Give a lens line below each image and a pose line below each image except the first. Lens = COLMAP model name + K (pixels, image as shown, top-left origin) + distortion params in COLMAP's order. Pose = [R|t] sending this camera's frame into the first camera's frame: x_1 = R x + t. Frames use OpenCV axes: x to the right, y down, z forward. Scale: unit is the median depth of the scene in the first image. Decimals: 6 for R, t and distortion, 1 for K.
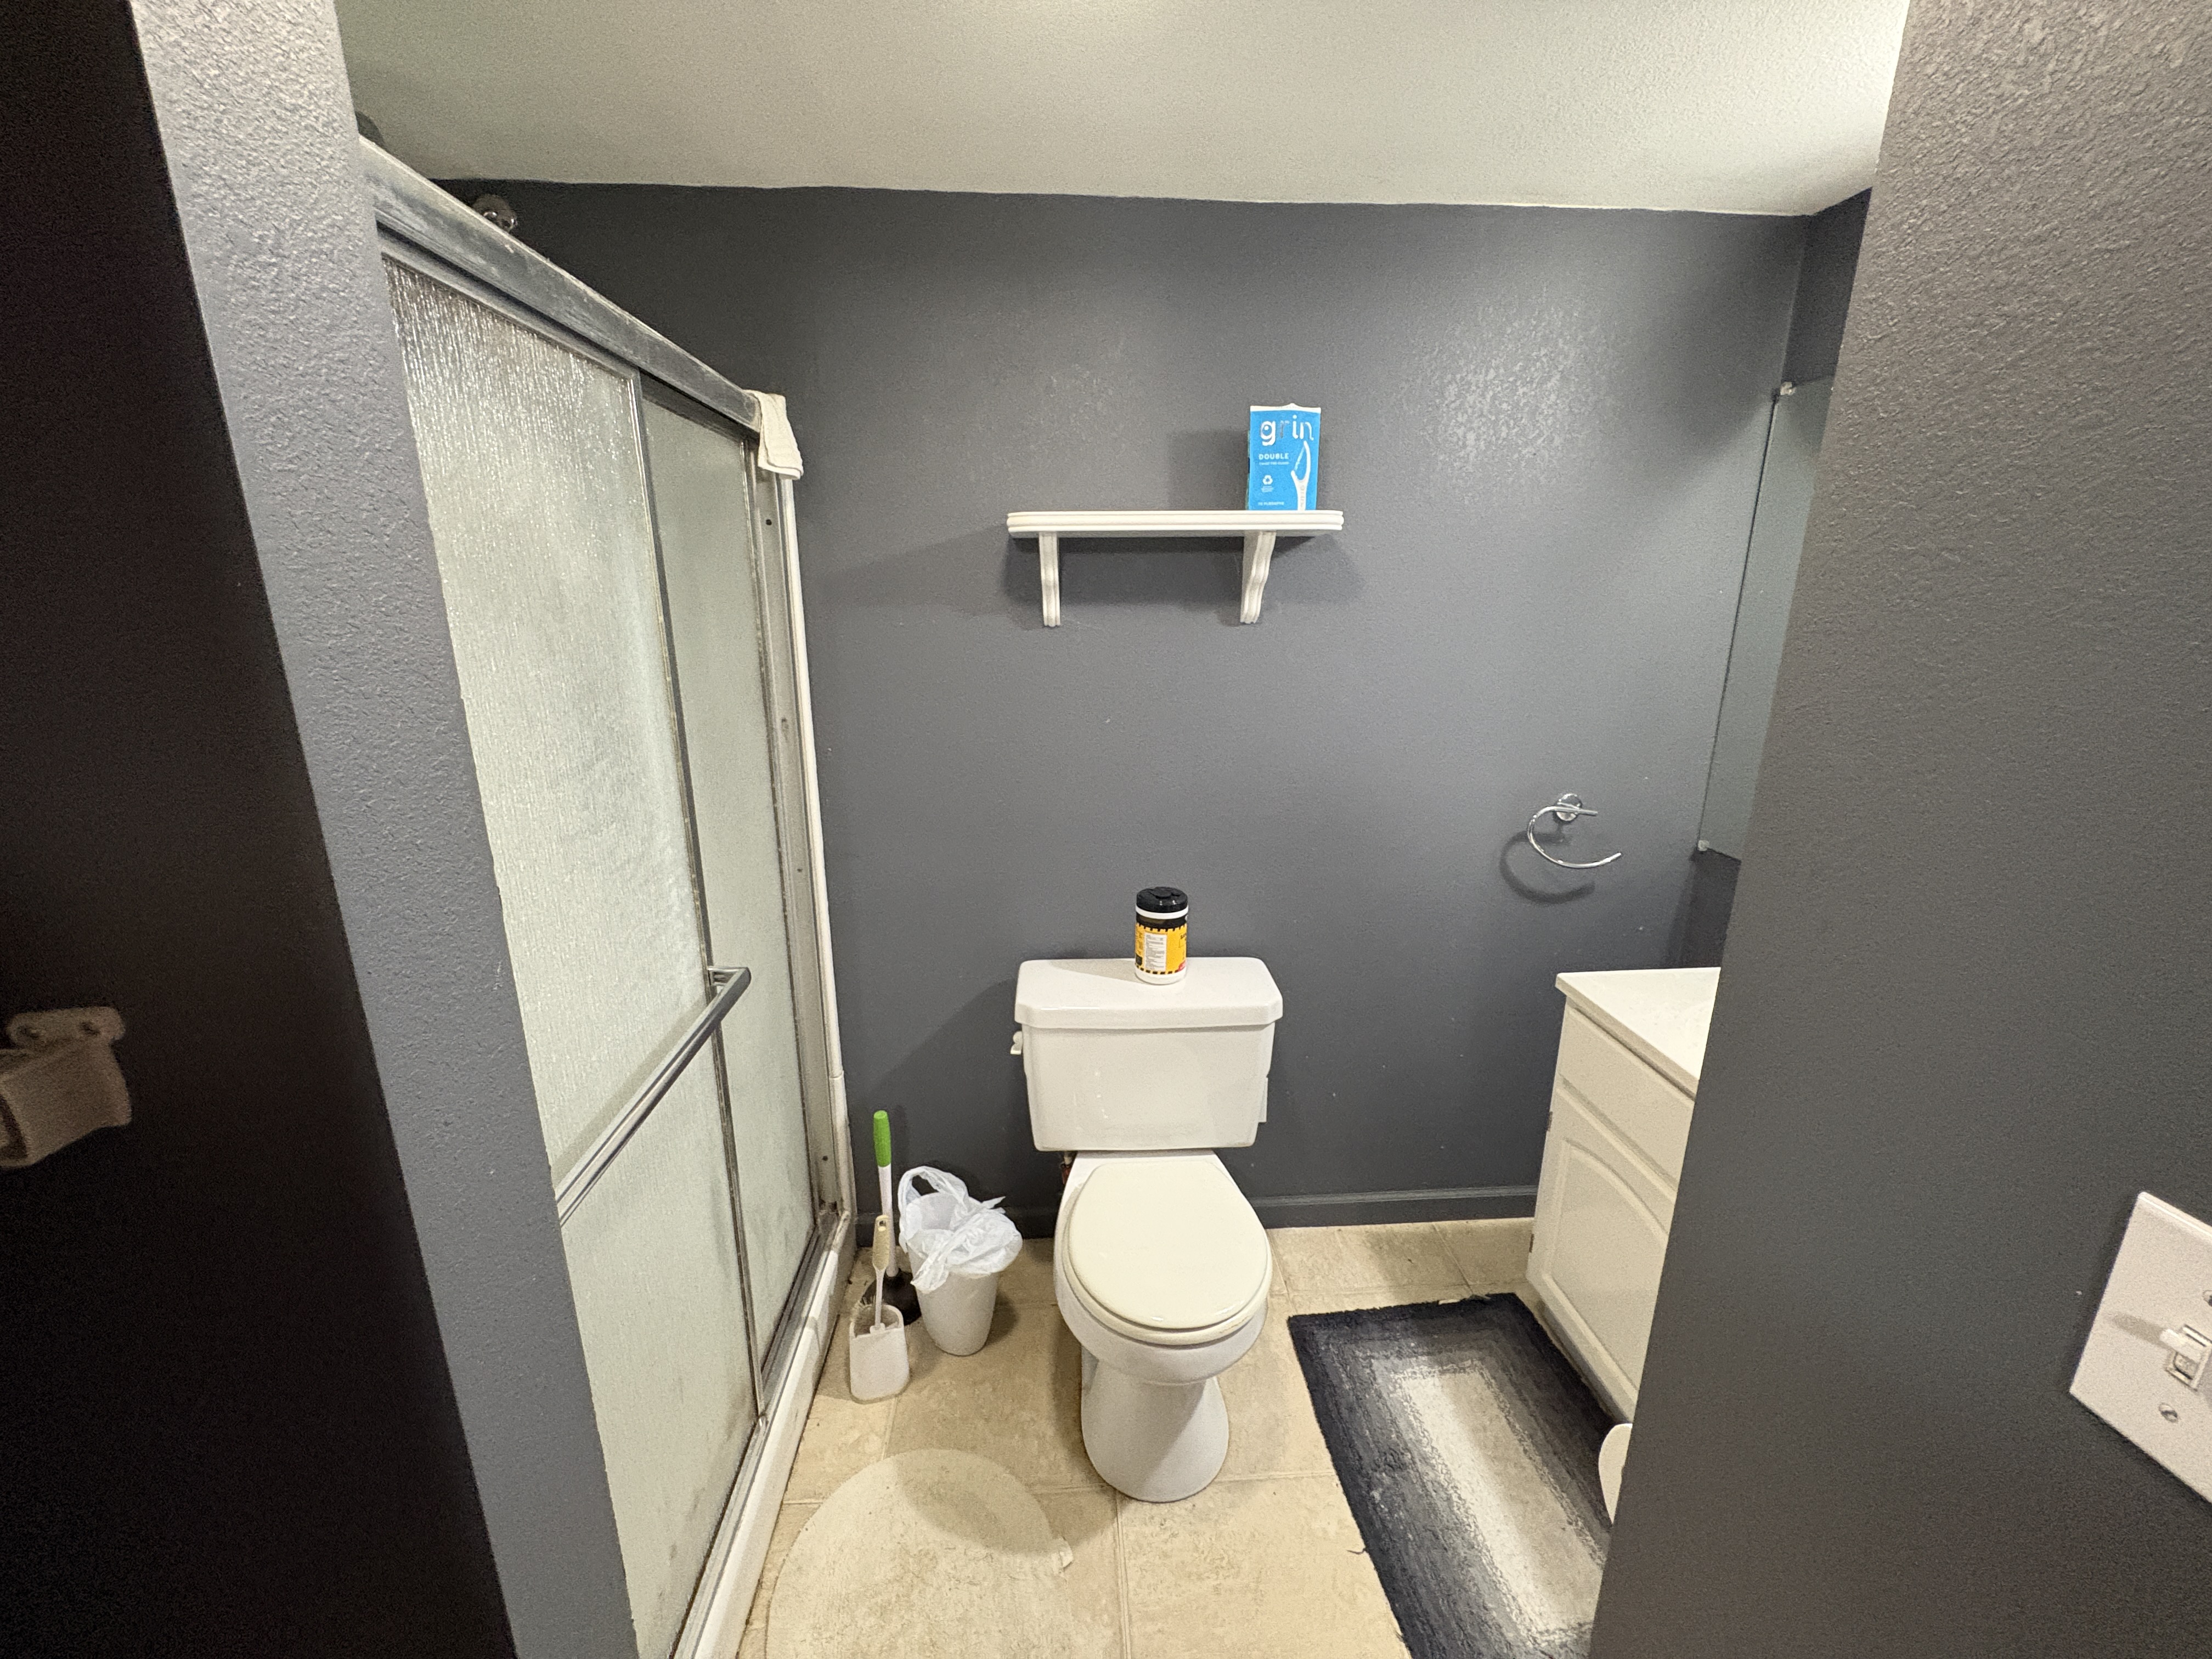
lens RADIAL K [[877.3, 0, 1101.9], [0, 877.3, 826.8], [0, 0, 1]] dist [-0.005387, 0.001926]
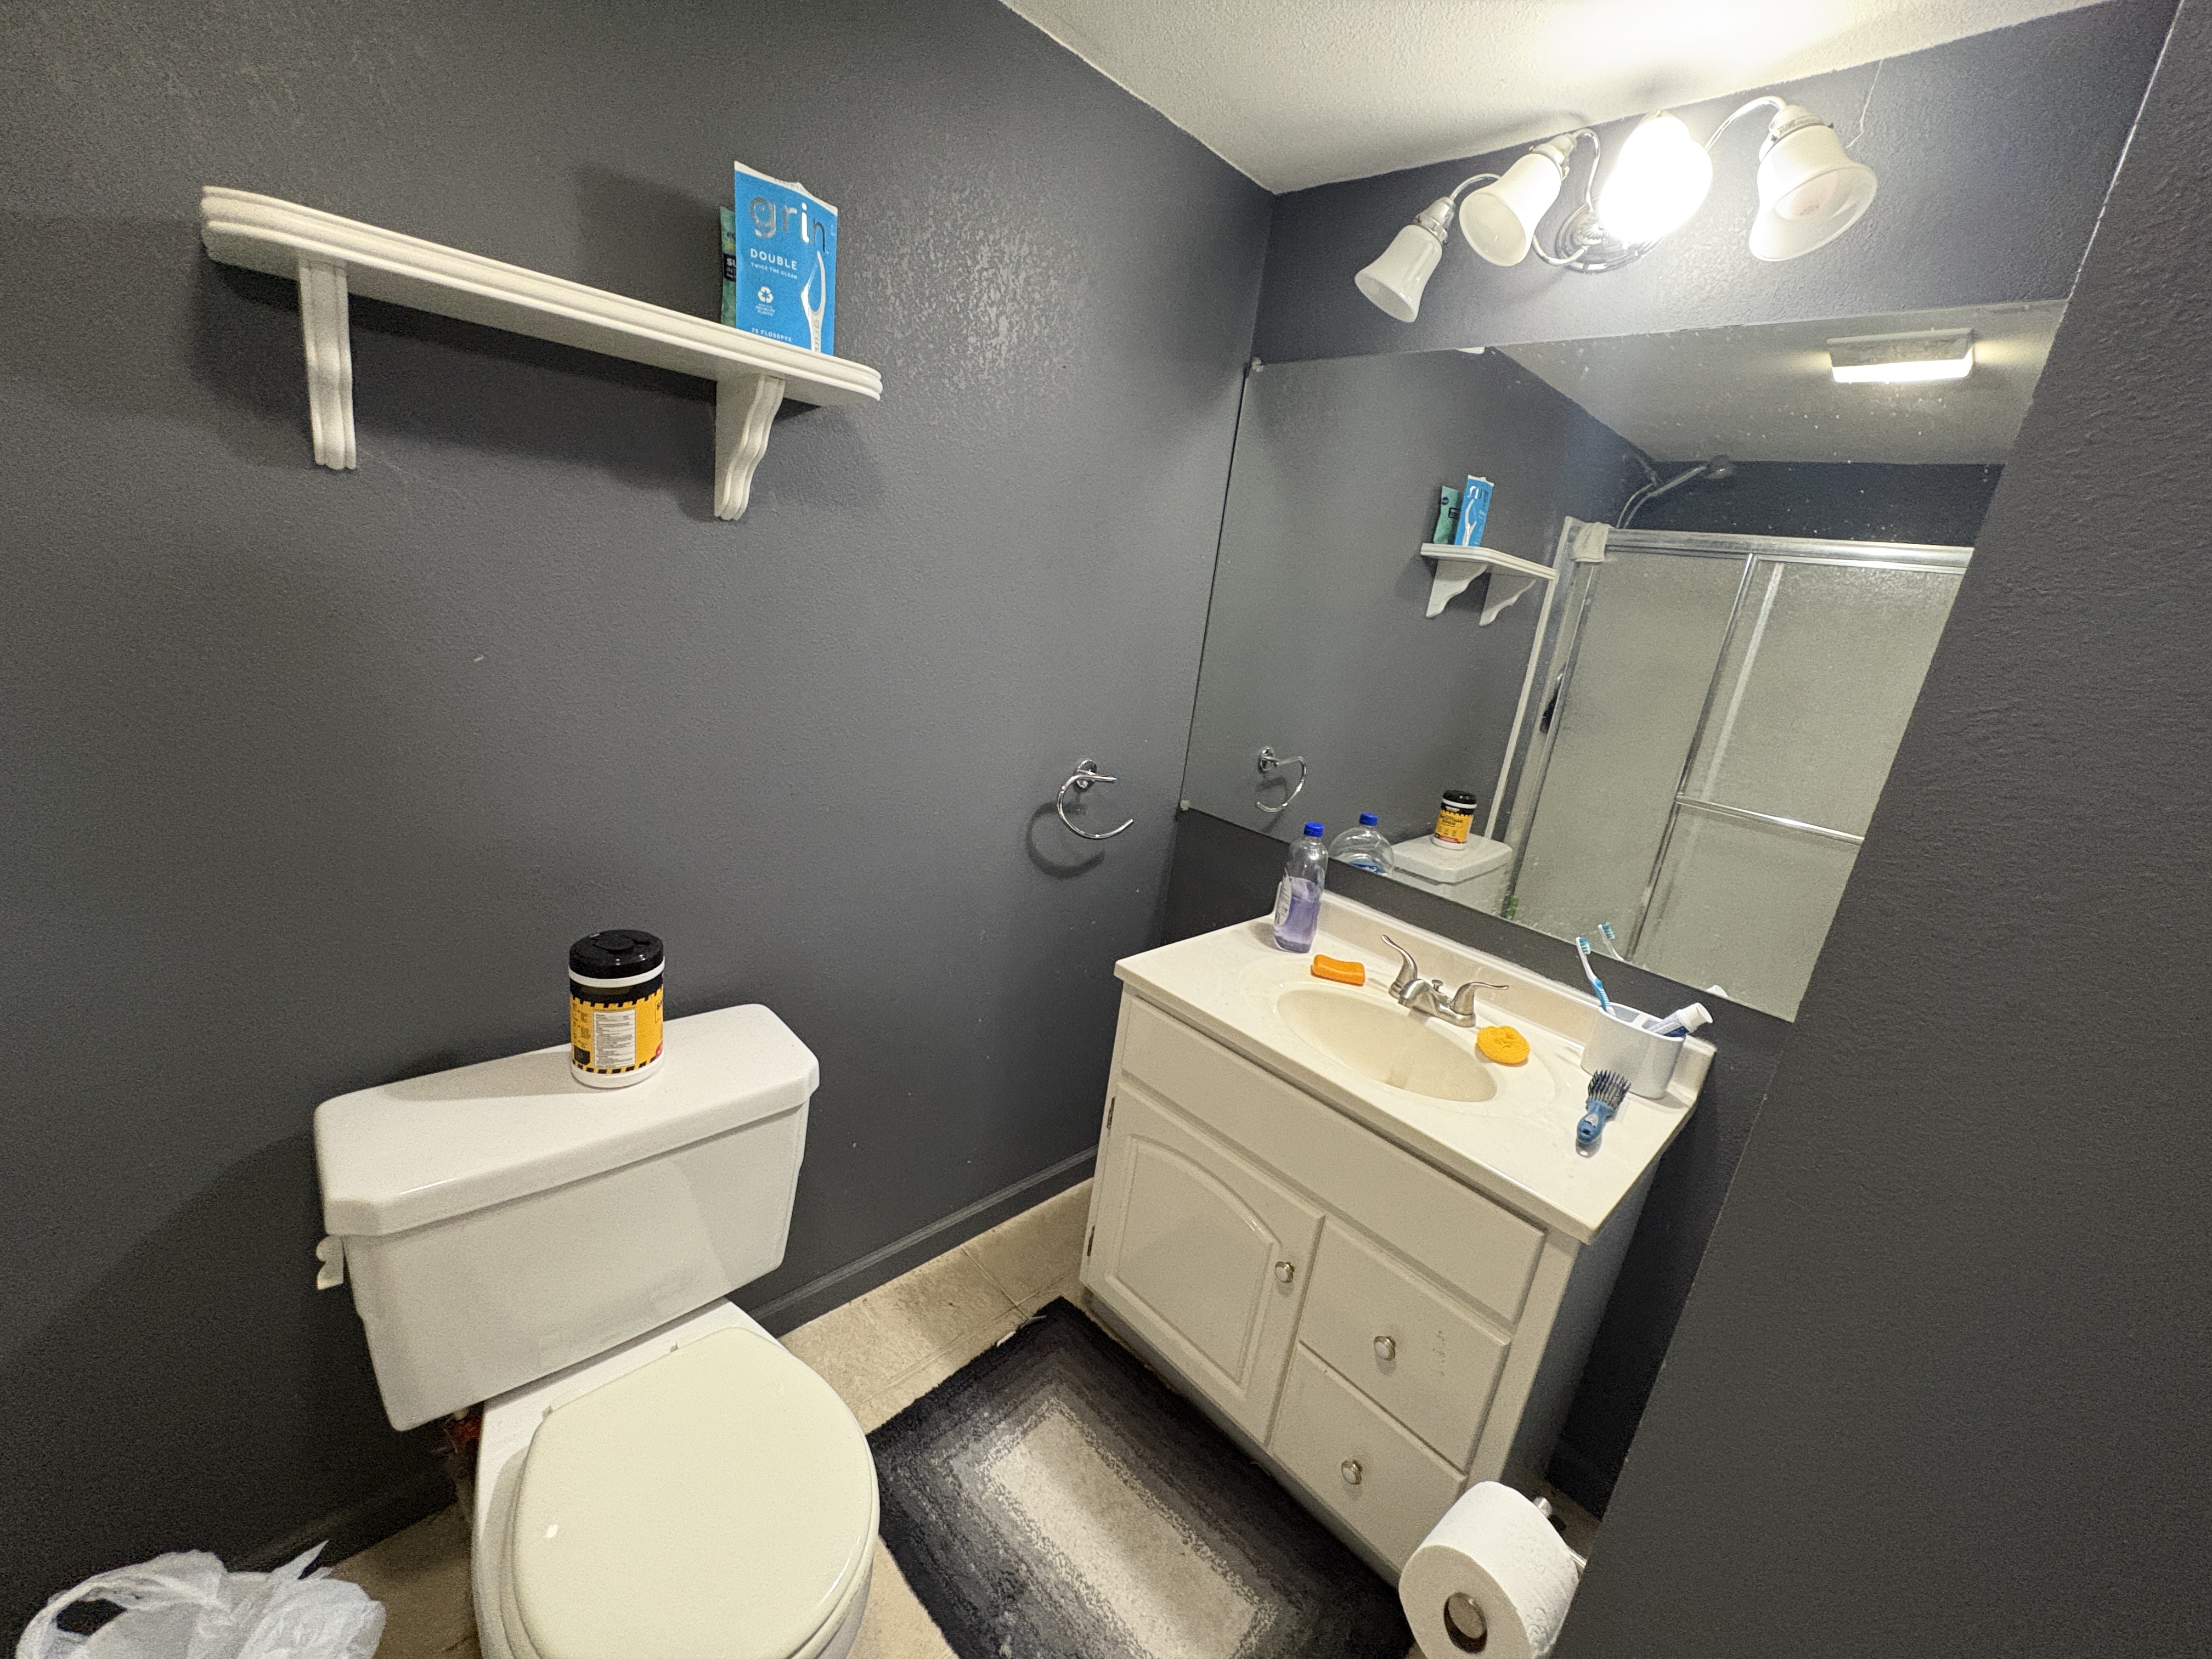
lens RADIAL K [[877.3, 0, 1110.6], [0, 877.3, 826.3], [0, 0, 1]] dist [-0.005387, 0.001926]
pose [[0.753451, -0.080097, 0.652607, -0.067302], [0.041587, 0.996370, 0.074276, -0.038839], [-0.656188, -0.028823, 0.754047, 0.309977]]
